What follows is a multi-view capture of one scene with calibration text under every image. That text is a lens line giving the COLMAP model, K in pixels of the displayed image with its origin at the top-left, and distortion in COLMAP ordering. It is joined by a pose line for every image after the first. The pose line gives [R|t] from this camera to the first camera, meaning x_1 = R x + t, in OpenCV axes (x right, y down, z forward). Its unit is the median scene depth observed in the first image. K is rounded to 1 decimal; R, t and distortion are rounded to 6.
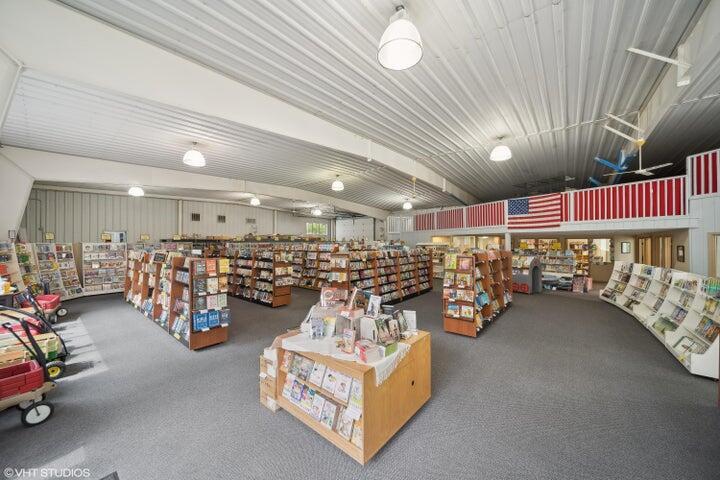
lens RADIAL K [[260.9, 0, 358.3], [0, 260.9, 241.1], [0, 0, 1]] dist [-0.003051, 0.000067]
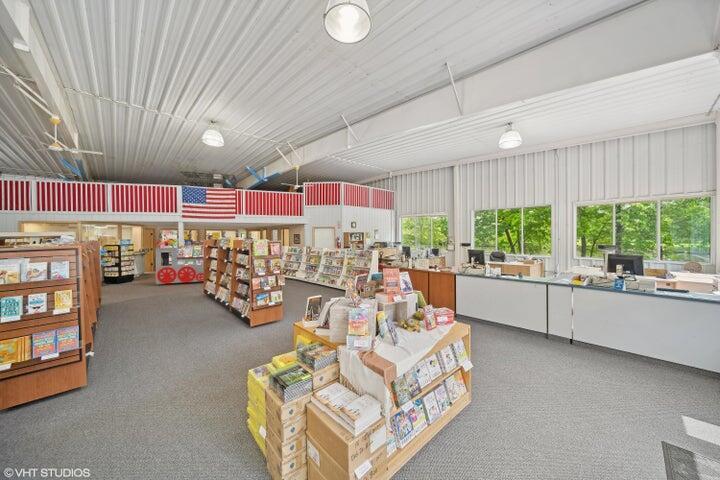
lens RADIAL K [[260.9, 0, 358.6], [0, 260.9, 236.5], [0, 0, 1]] dist [-0.003051, 0.000067]
pose [[0.142284, -0.007587, 0.989797, -0.294013], [0.001392, 0.999971, 0.007465, 0.017087], [-0.989825, 0.000316, 0.142291, 0.289968]]
